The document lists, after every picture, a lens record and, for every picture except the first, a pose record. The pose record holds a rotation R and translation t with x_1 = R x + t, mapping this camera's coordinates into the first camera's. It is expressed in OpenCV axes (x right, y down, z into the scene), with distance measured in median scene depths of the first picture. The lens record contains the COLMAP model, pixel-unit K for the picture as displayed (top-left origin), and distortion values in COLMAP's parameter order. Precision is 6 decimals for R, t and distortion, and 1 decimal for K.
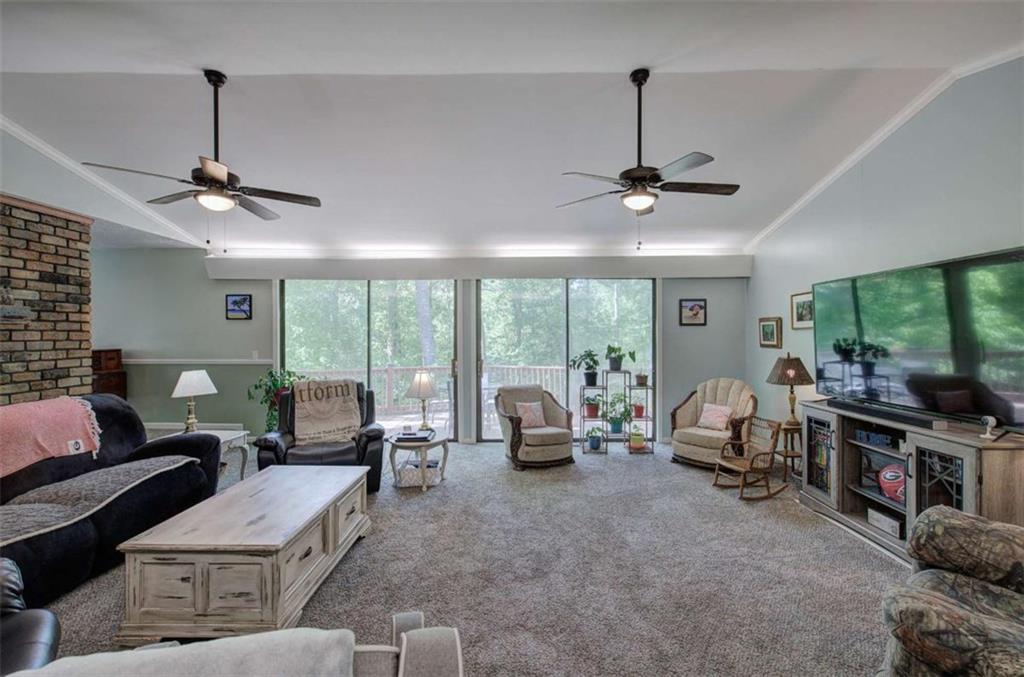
lens RADIAL K [[432.4, 0, 511.1], [0, 432.4, 338.0], [0, 0, 1]] dist [0.008084, -0.000036]
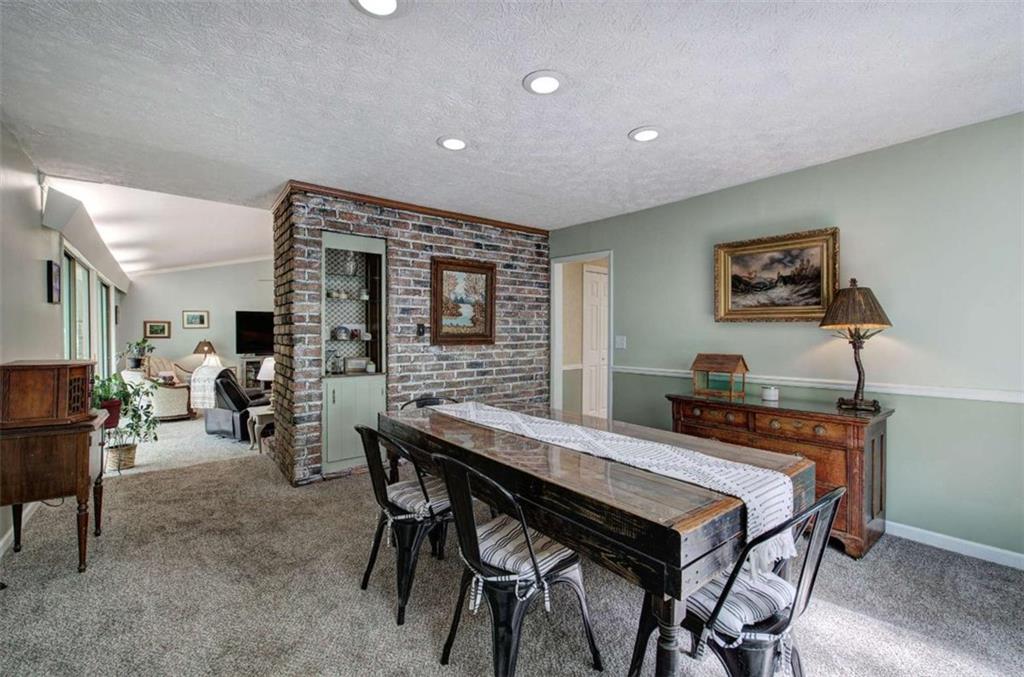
lens RADIAL K [[432.4, 0, 511.2], [0, 432.4, 336.9], [0, 0, 1]] dist [0.008084, -0.000036]
pose [[-0.626874, -0.009655, 0.779061, -1.997420], [0.002935, 0.999887, 0.014753, -0.004918], [-0.779115, 0.011534, -0.626774, 1.170850]]
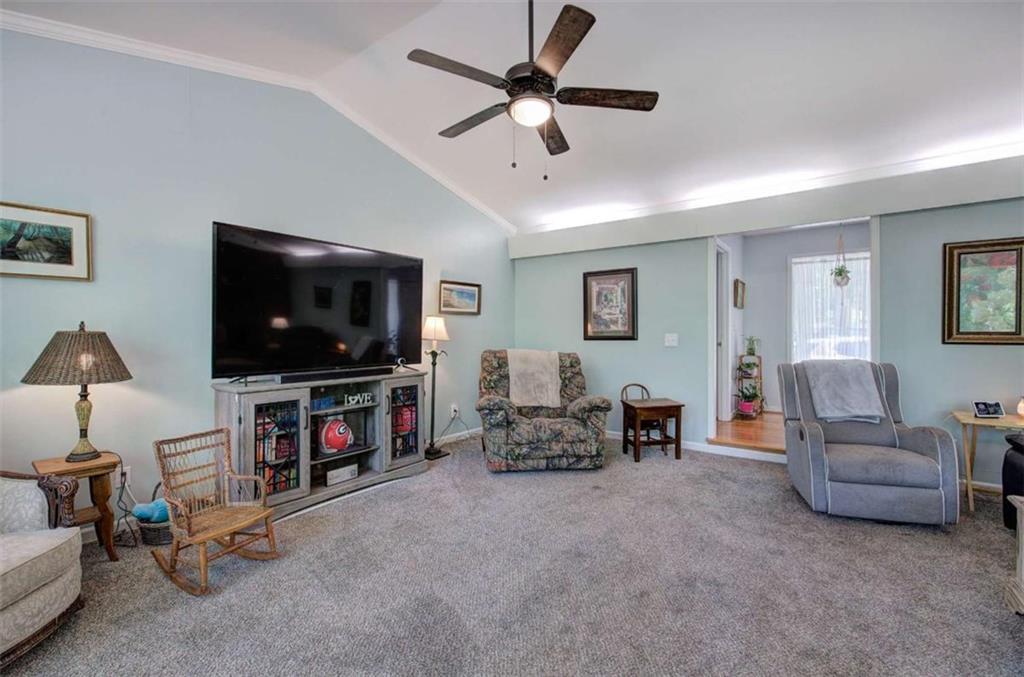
lens RADIAL K [[432.4, 0, 510.6], [0, 432.4, 336.8], [0, 0, 1]] dist [0.008084, -0.000036]
pose [[-0.812155, -0.003595, 0.583431, -0.082859], [0.002051, 0.999957, 0.009017, 0.047642], [-0.583439, 0.008519, -0.812113, 1.129232]]
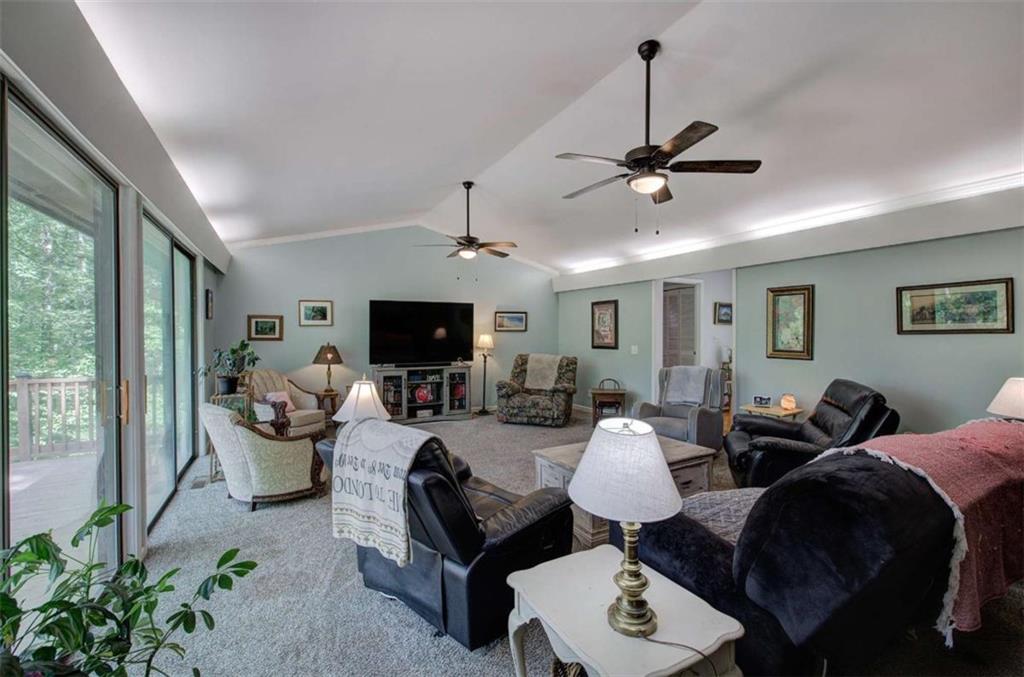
lens RADIAL K [[432.4, 0, 513.8], [0, 432.4, 335.2], [0, 0, 1]] dist [0.008084, -0.000036]
pose [[-0.483198, -0.005493, 0.875494, -0.921637], [0.002212, 0.999969, 0.007495, 0.000838], [-0.875508, 0.005559, -0.483171, 1.160279]]
